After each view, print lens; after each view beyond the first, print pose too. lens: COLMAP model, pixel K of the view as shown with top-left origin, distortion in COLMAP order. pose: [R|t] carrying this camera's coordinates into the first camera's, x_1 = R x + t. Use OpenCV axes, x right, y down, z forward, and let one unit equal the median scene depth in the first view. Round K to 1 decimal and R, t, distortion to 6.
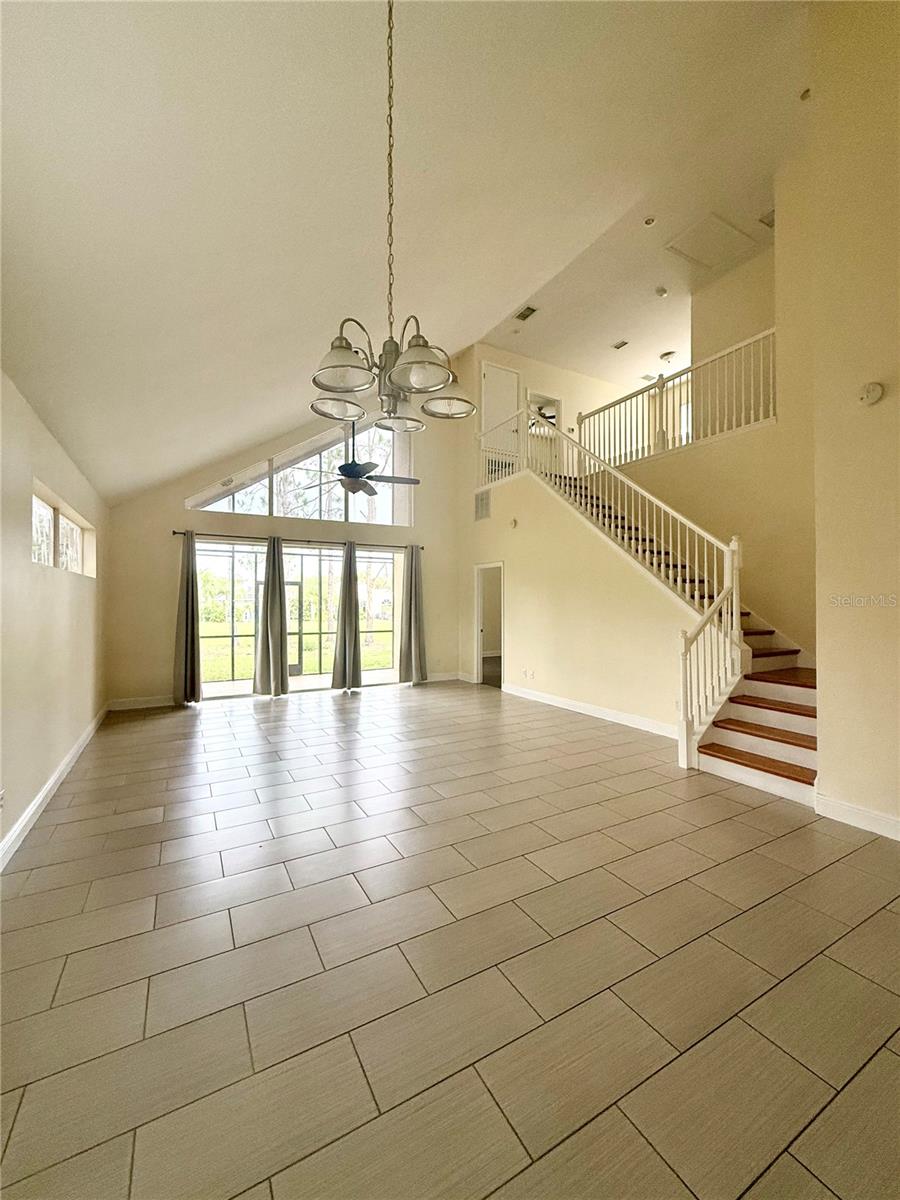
lens RADIAL K [[479.3, 0, 446.5], [0, 479.3, 595.1], [0, 0, 1]] dist [-0.002512, -0.000390]
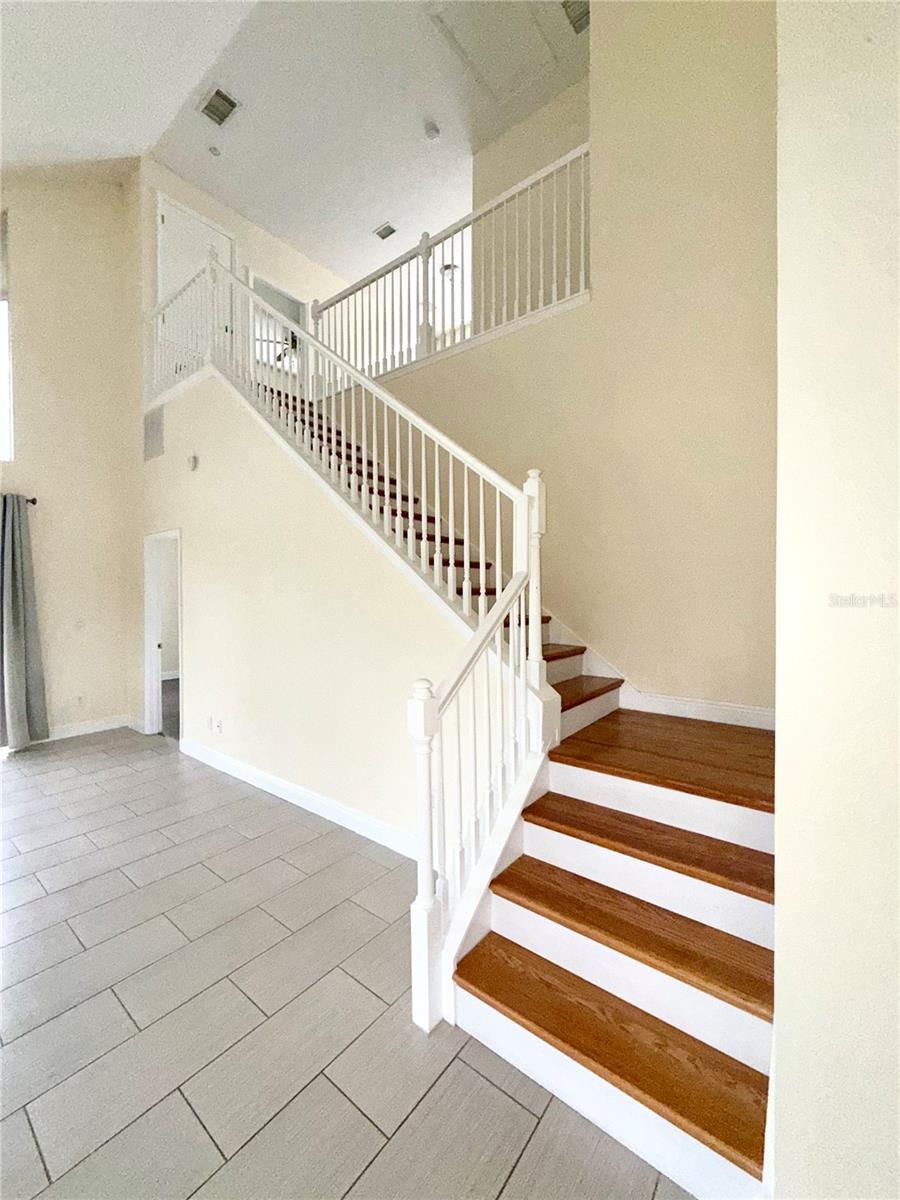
lens RADIAL K [[479.3, 0, 450.3], [0, 479.3, 596.9], [0, 0, 1]] dist [-0.002512, -0.000390]
pose [[0.921683, -0.007605, 0.387870, 0.226024], [-0.001200, 0.999747, 0.022454, -0.001935], [-0.387943, -0.021161, 0.921441, 0.392794]]
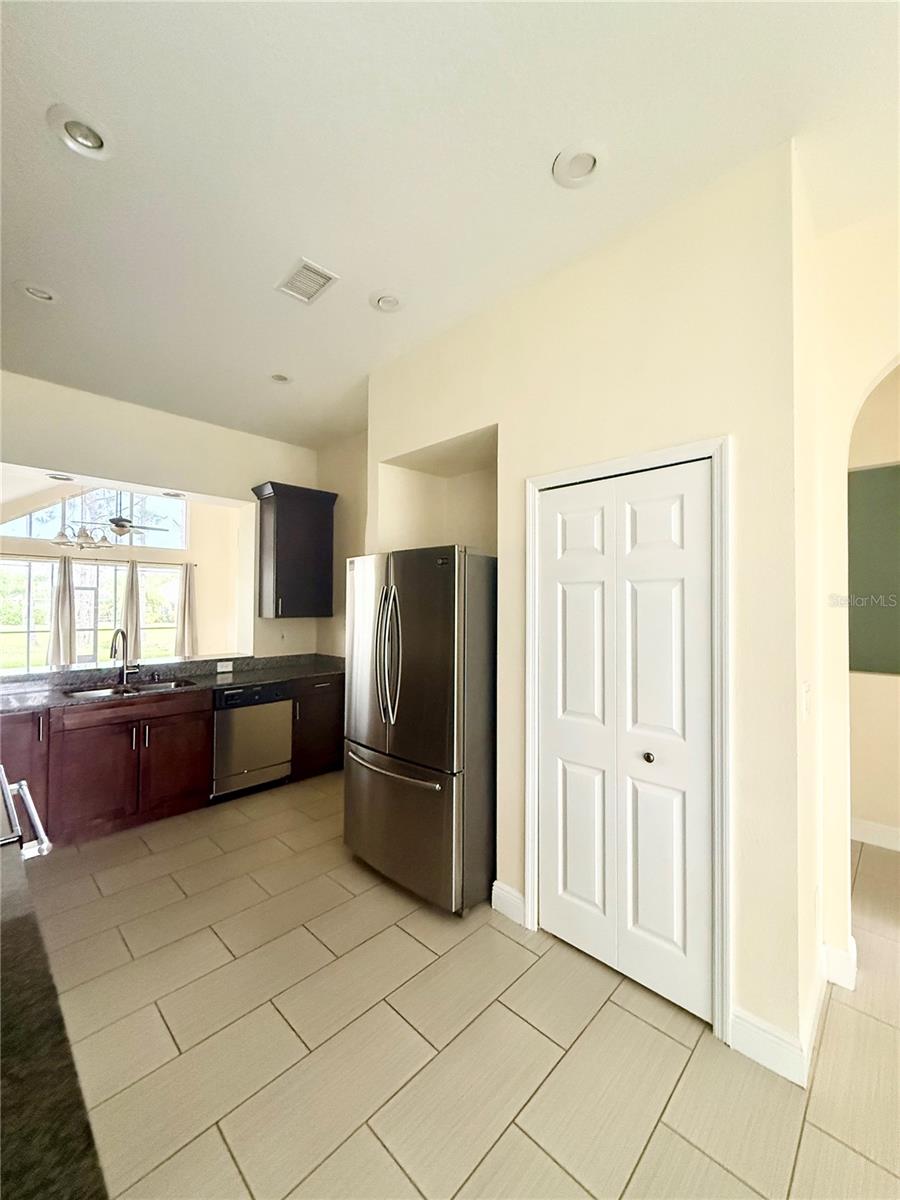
lens RADIAL K [[479.3, 0, 452.5], [0, 479.3, 589.1], [0, 0, 1]] dist [-0.002512, -0.000390]
pose [[0.955253, 0.007446, 0.295698, 0.319001], [-0.004499, 0.999933, -0.010645, -0.022563], [-0.295757, 0.008838, 0.955222, -0.685752]]
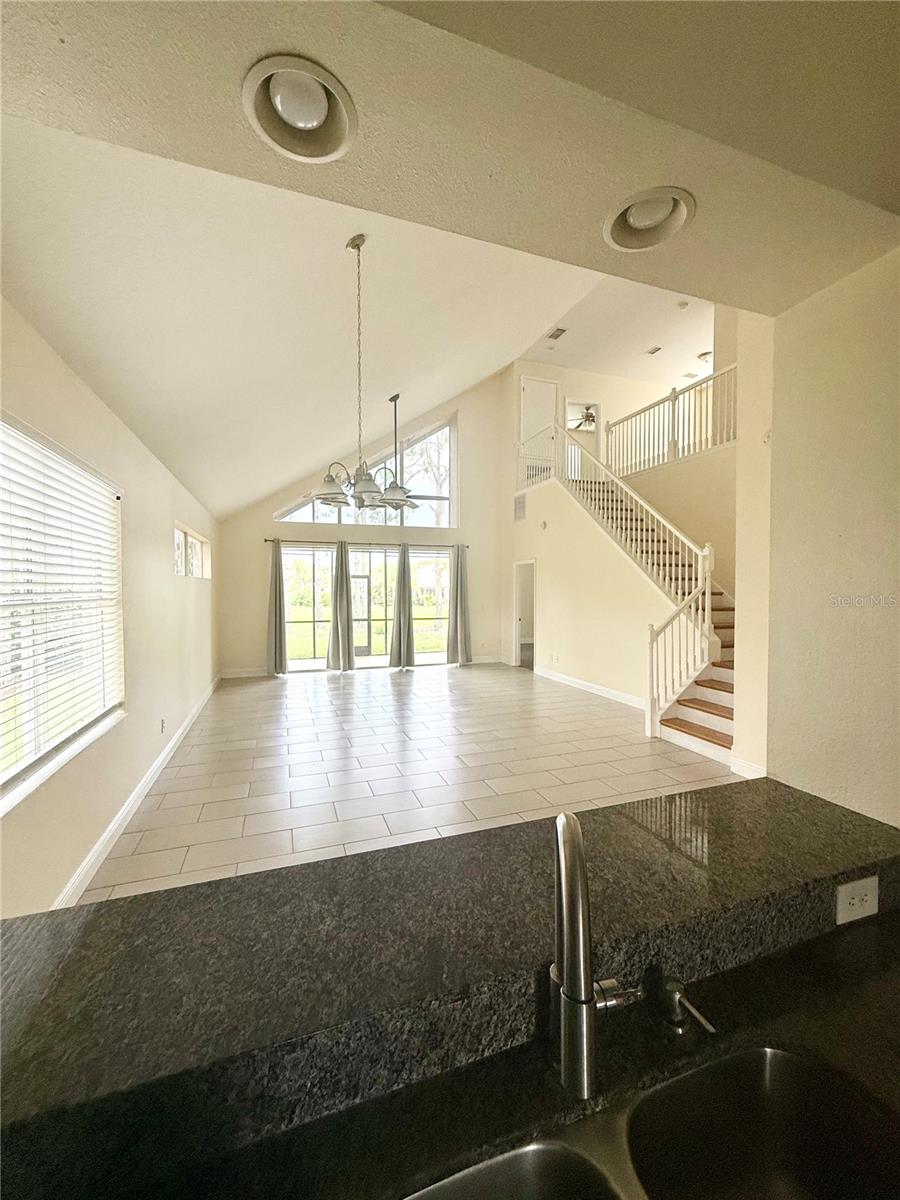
lens RADIAL K [[479.3, 0, 444.3], [0, 479.3, 595.6], [0, 0, 1]] dist [-0.002512, -0.000390]
pose [[0.984789, 0.002958, -0.173731, 0.119987], [0.002540, 0.999503, 0.031412, -0.023052], [0.173738, -0.031375, 0.984292, -0.174674]]
